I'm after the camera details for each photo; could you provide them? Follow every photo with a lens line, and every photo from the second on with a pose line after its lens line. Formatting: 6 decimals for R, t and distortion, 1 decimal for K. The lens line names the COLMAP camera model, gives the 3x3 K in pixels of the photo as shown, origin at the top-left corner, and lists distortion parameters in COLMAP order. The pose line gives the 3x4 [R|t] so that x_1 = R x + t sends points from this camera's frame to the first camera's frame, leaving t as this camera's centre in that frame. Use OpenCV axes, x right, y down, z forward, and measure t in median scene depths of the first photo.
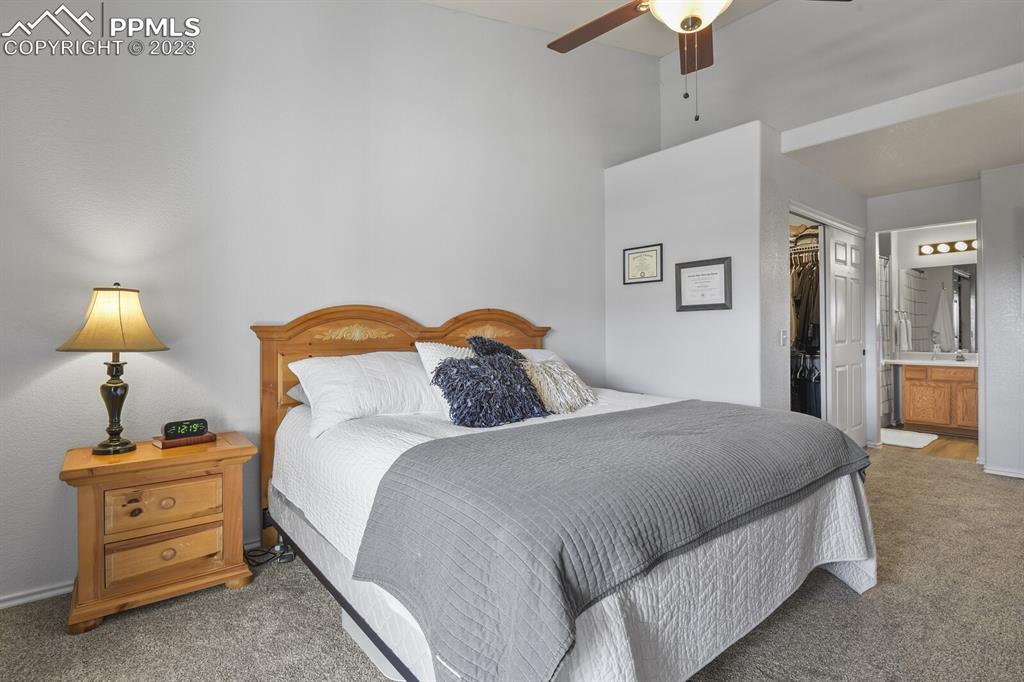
lens RADIAL K [[498.5, 0, 515.5], [0, 498.5, 334.4], [0, 0, 1]] dist [-0.013078, -0.002290]
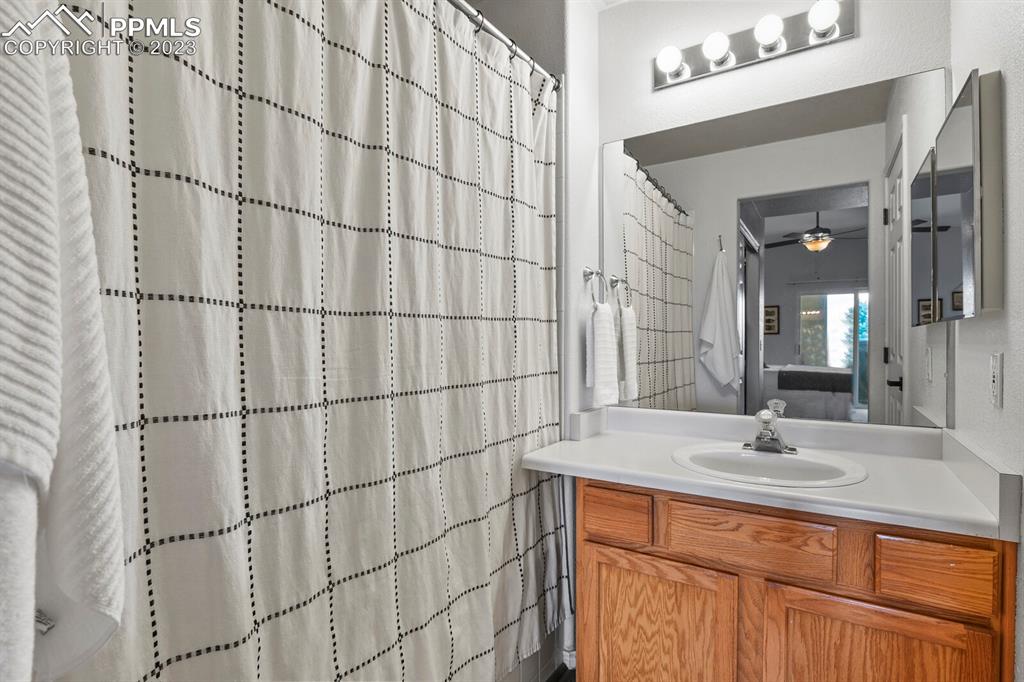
lens RADIAL K [[498.5, 0, 514.5], [0, 498.5, 350.8], [0, 0, 1]] dist [-0.013078, -0.002290]
pose [[0.950434, -0.004043, 0.310901, 0.655251], [-0.000833, 0.999879, 0.015550, -0.005434], [-0.310926, -0.015038, 0.950315, 0.749085]]
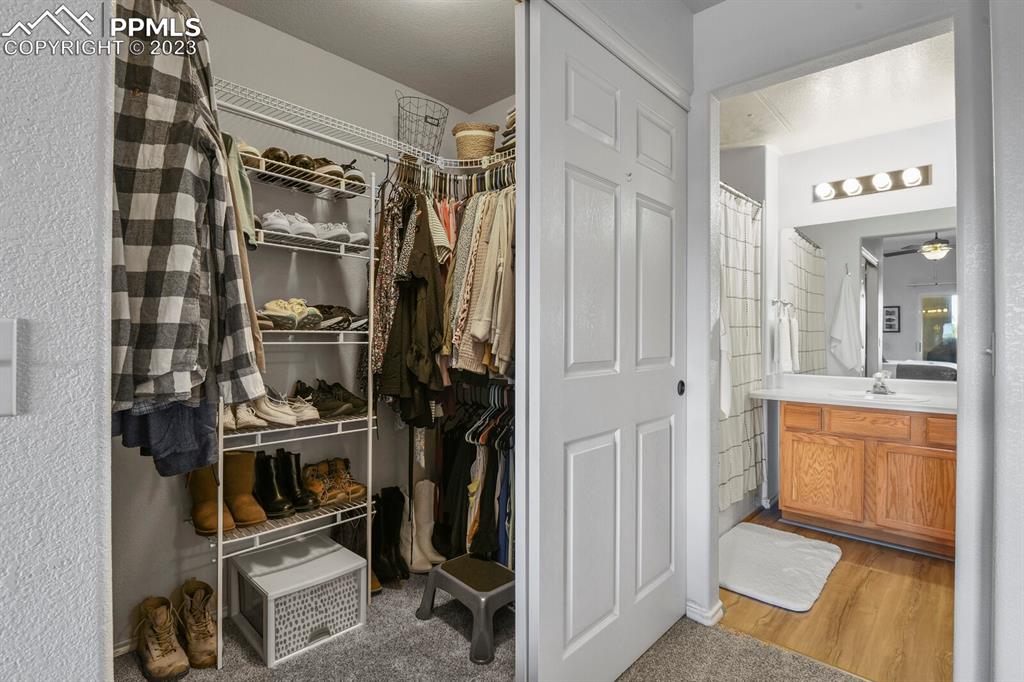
lens RADIAL K [[498.5, 0, 513.4], [0, 498.5, 336.7], [0, 0, 1]] dist [-0.013078, -0.002290]
pose [[0.990946, 0.010793, 0.133828, 0.415675], [-0.010720, 0.999942, -0.001267, -0.003395], [-0.133833, -0.000179, 0.991004, 0.496405]]
